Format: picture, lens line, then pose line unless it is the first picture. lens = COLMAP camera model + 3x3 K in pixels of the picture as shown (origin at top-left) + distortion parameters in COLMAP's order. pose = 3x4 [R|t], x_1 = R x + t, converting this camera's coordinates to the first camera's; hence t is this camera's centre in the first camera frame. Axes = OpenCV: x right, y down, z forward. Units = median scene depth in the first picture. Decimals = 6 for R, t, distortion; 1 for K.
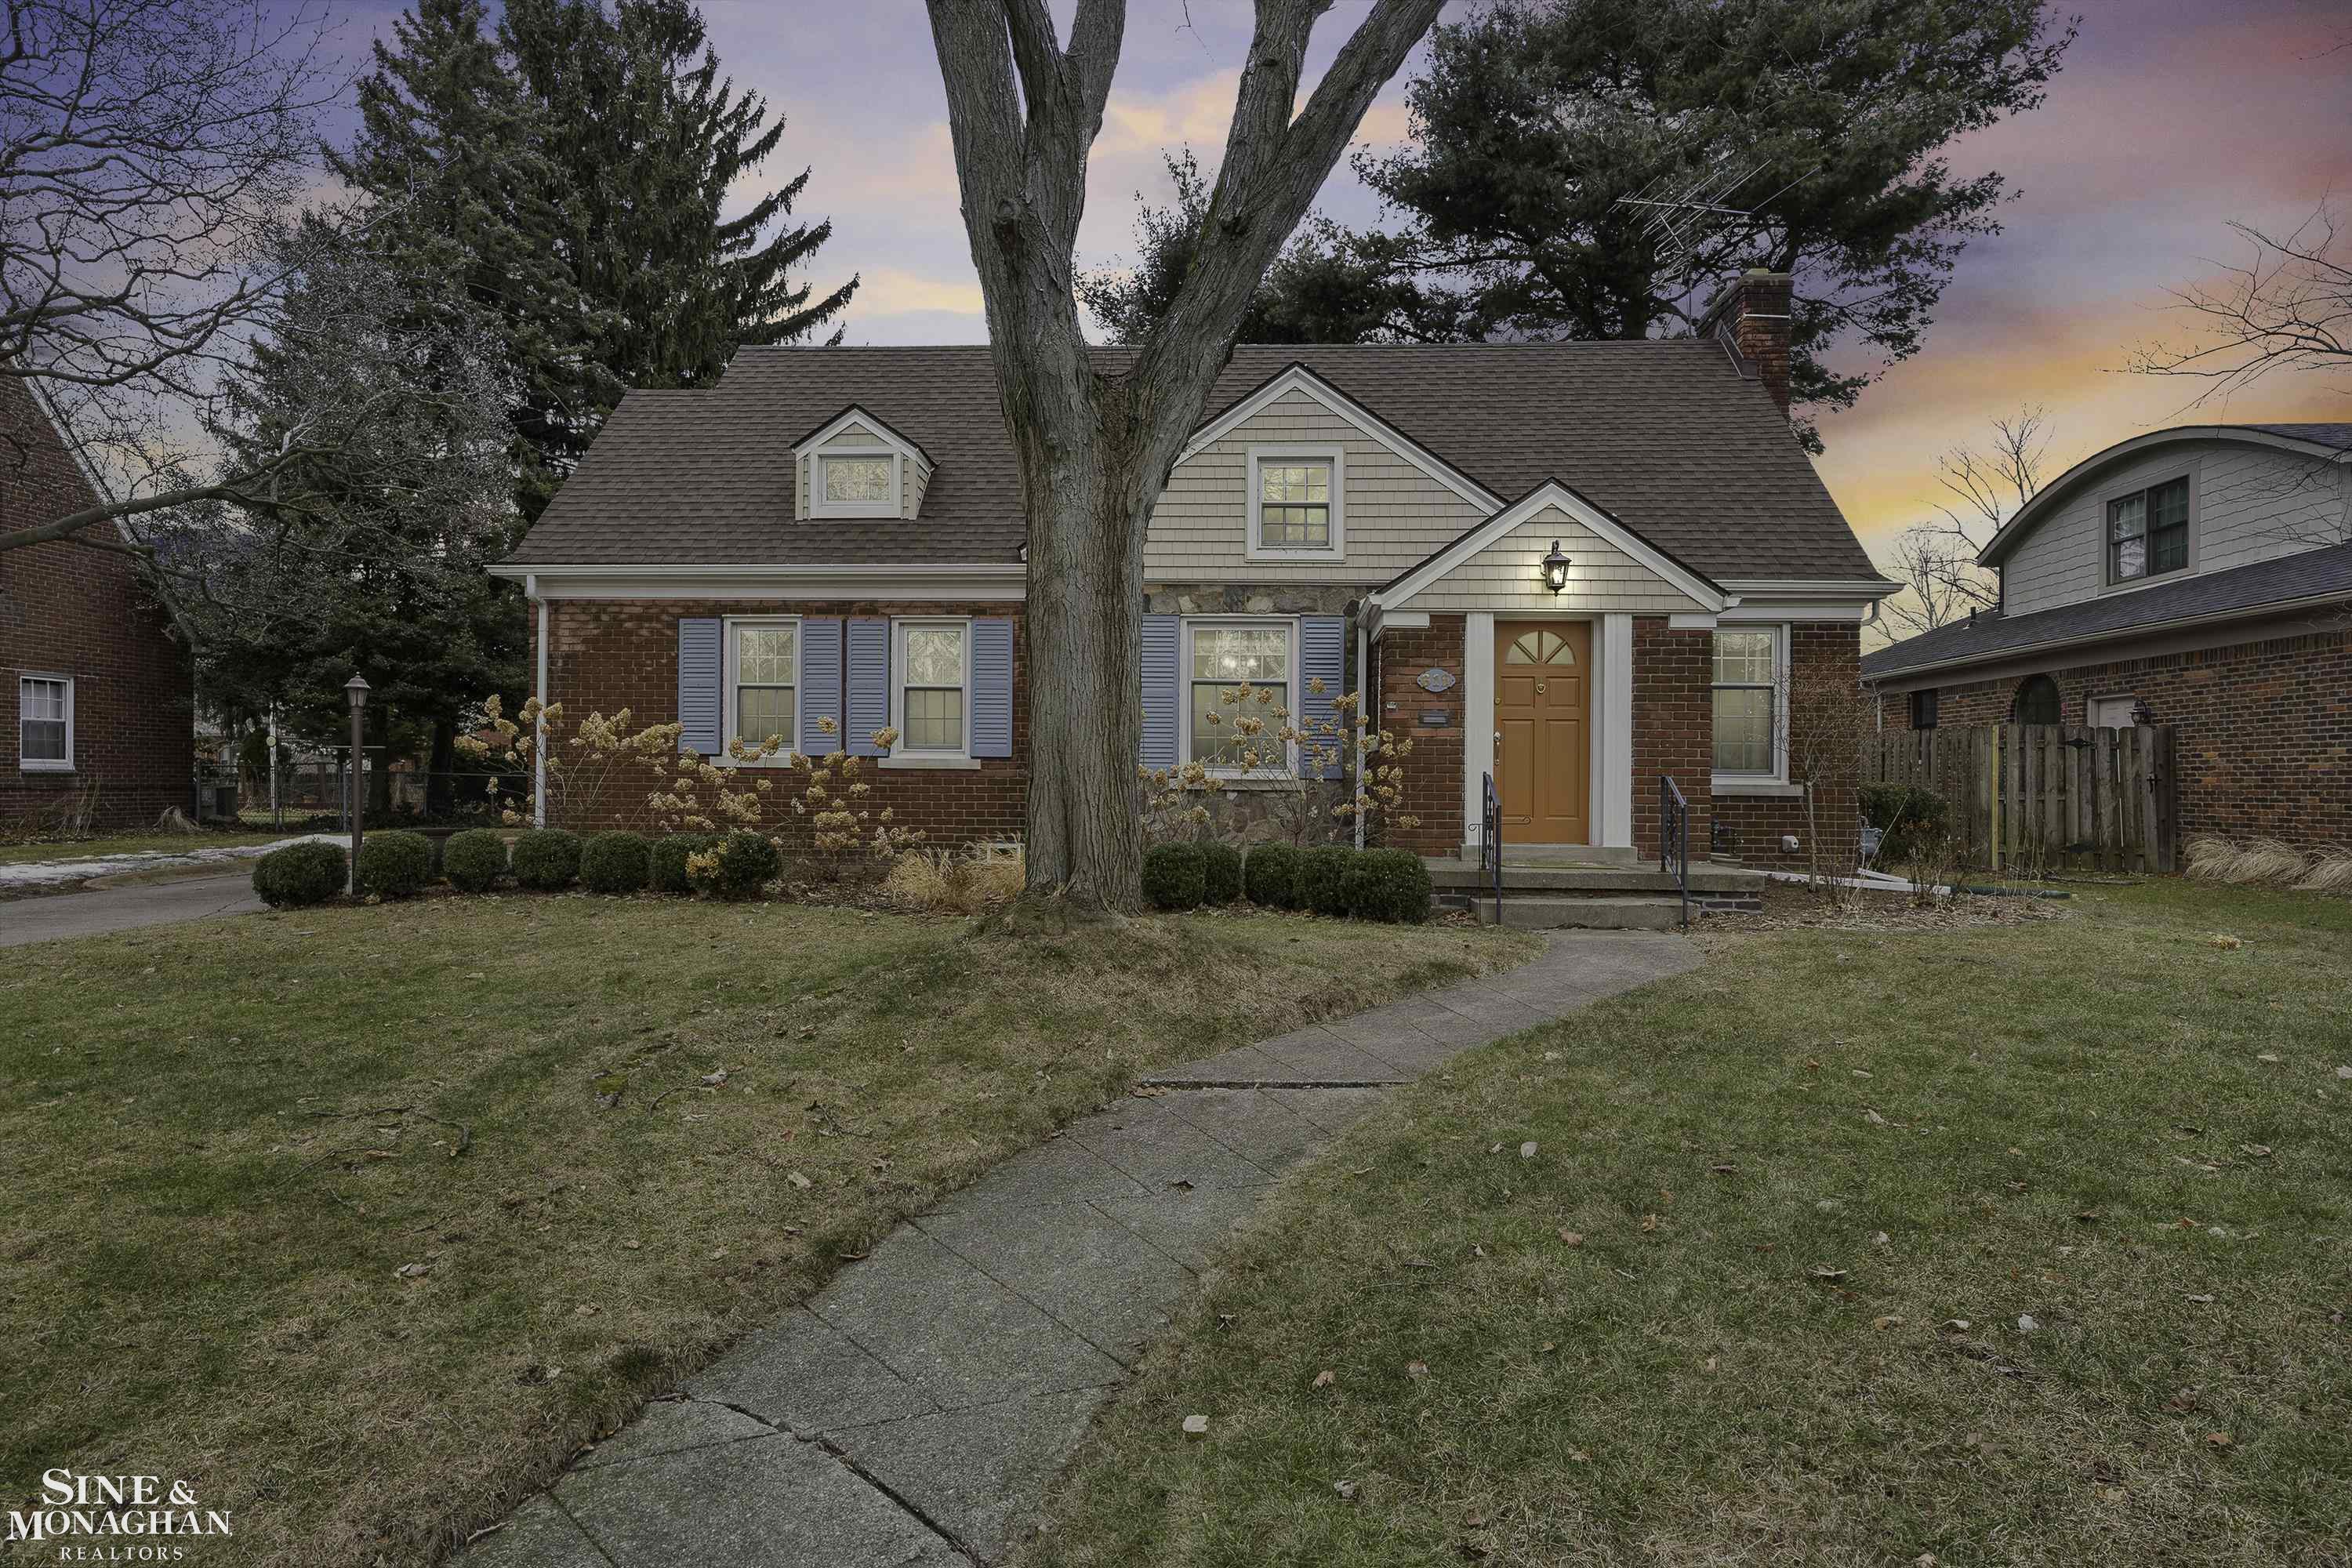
lens RADIAL K [[1285.2, 0, 1174.6], [0, 1285.2, 782.6], [0, 0, 1]] dist [0.001512, 0.002285]
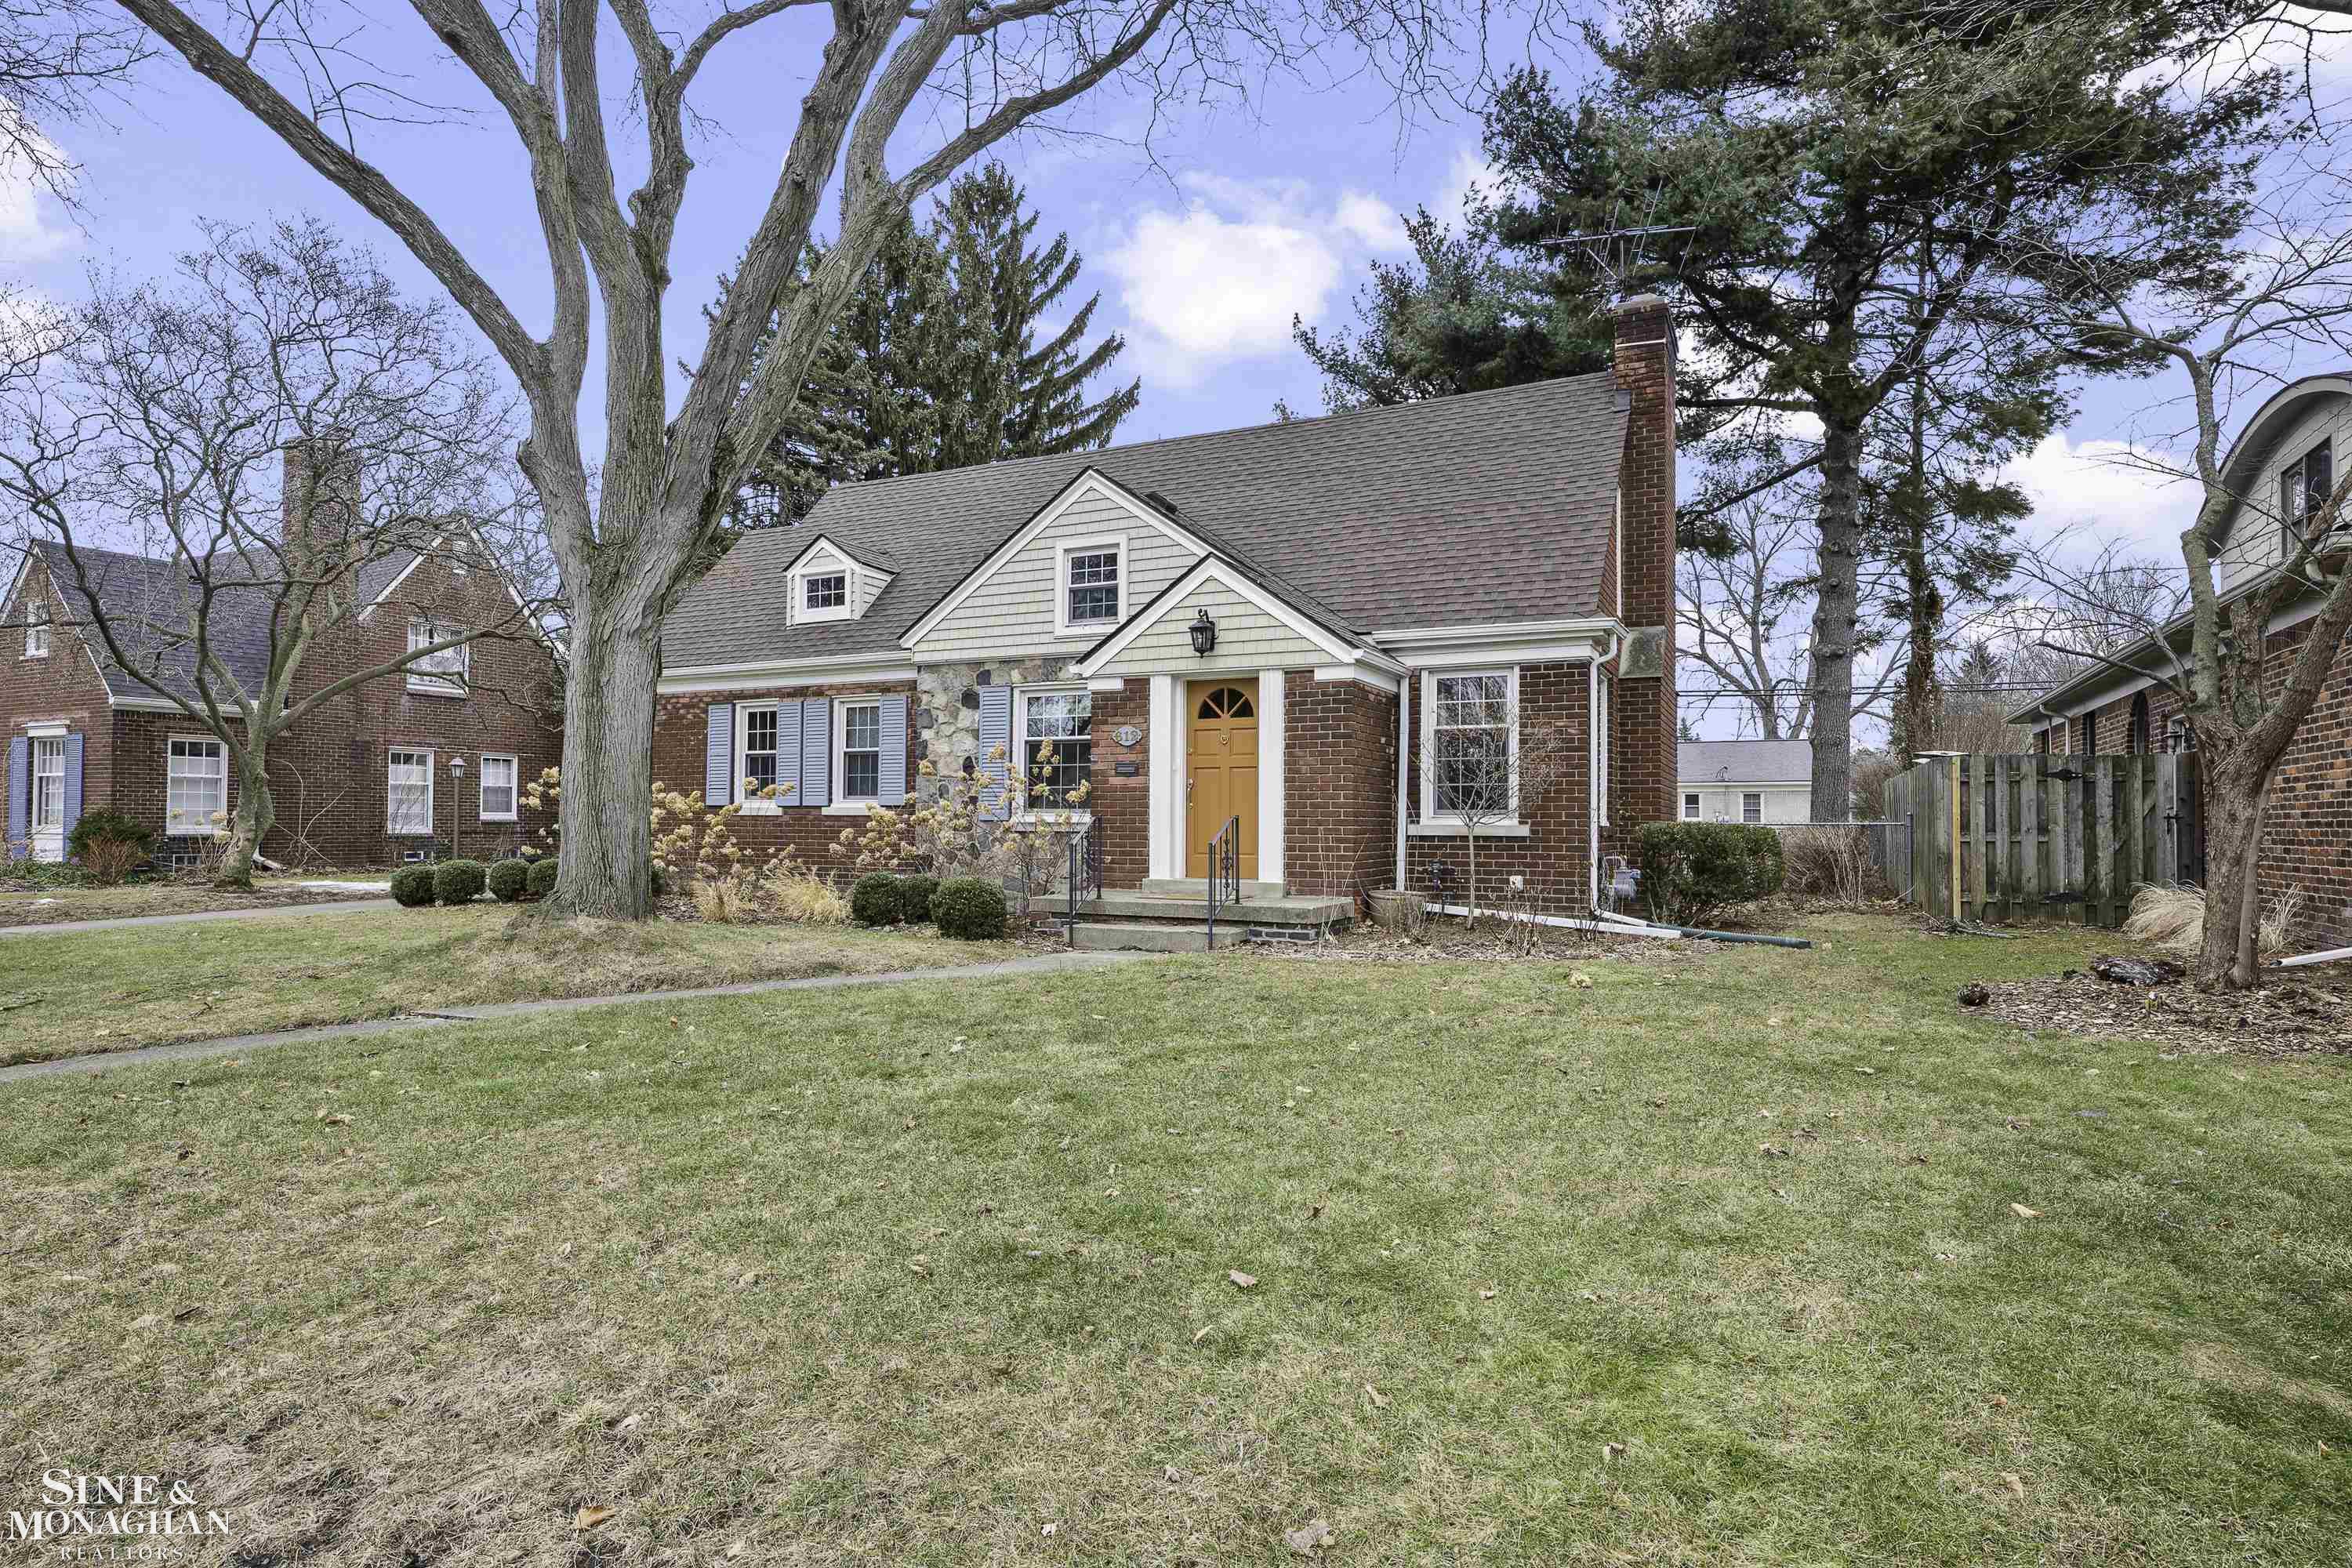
lens RADIAL K [[1285.2, 0, 1173.1], [0, 1285.2, 791.8], [0, 0, 1]] dist [0.001512, 0.002285]
pose [[0.910754, -0.014568, -0.412691, 0.639809], [0.003439, 0.999611, -0.027695, 0.002761], [0.412934, 0.023804, 0.910450, -0.028883]]
